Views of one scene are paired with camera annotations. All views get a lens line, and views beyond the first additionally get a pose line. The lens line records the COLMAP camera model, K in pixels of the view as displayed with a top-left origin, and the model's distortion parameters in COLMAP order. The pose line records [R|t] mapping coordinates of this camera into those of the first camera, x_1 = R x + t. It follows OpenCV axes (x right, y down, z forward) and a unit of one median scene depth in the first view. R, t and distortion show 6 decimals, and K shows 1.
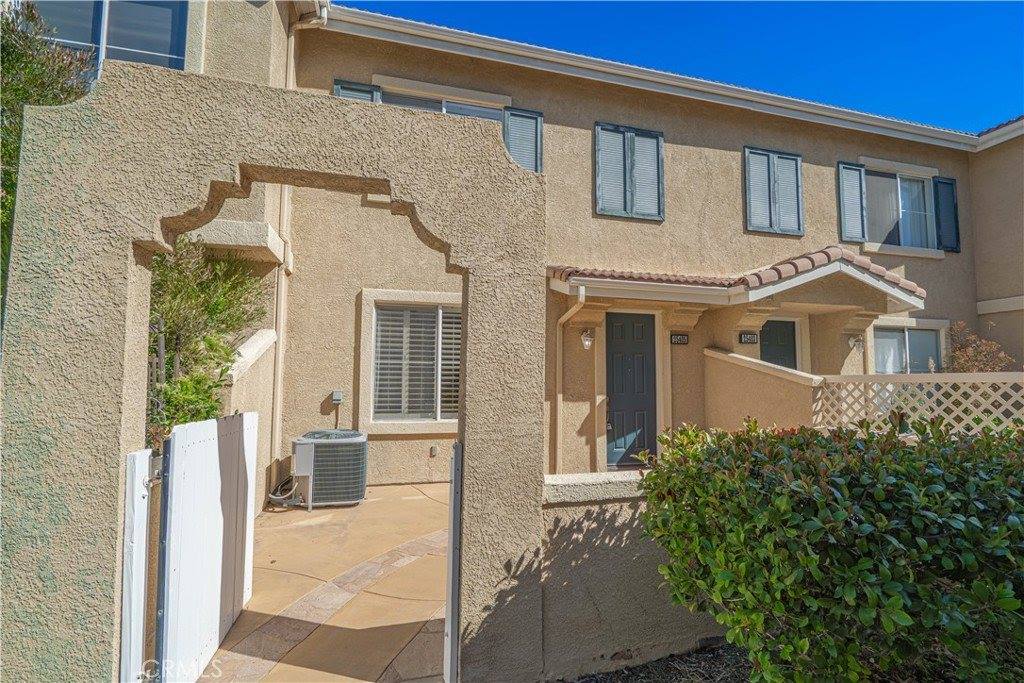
lens RADIAL K [[461.8, 0, 517.4], [0, 461.8, 349.0], [0, 0, 1]] dist [-0.002244, 0.001502]
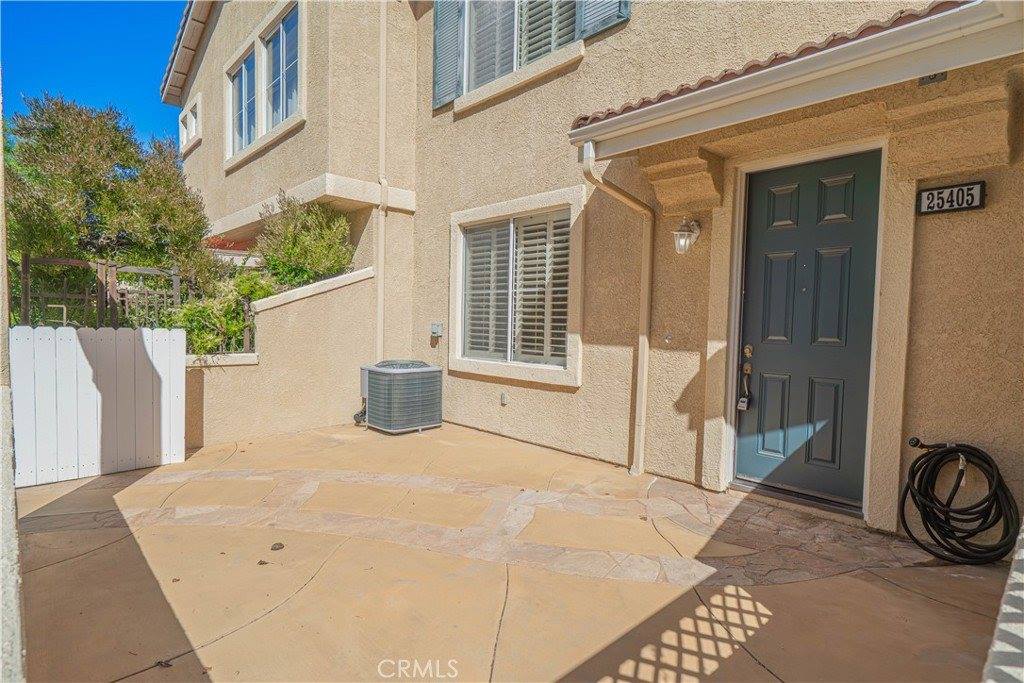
lens RADIAL K [[527.2, 0, 521.7], [0, 527.2, 343.7], [0, 0, 1]] dist [0.005075, 0.000698]
pose [[0.488993, 0.041719, -0.871290, 0.581918], [0.042013, 0.996570, 0.071297, 0.051686], [0.871275, -0.071469, 0.485563, 0.517271]]
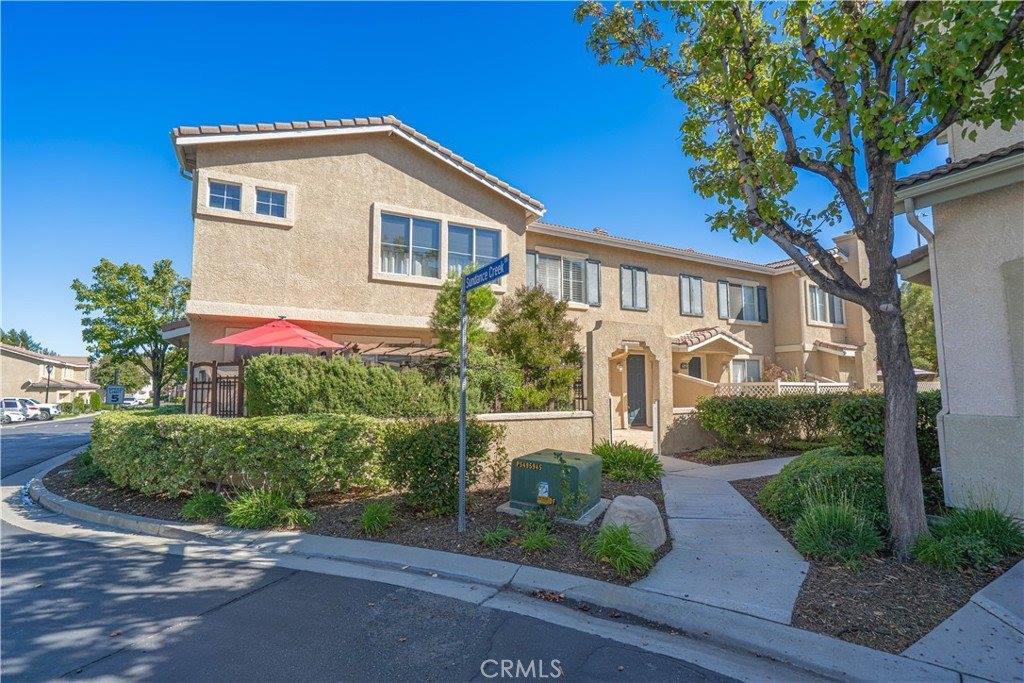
lens RADIAL K [[461.8, 0, 518.7], [0, 461.8, 352.1], [0, 0, 1]] dist [-0.002244, 0.001502]
pose [[0.971560, 0.009142, 0.236616, -0.817144], [-0.007352, 0.999937, -0.008446, -0.068718], [-0.236678, 0.006466, 0.971567, -0.989512]]
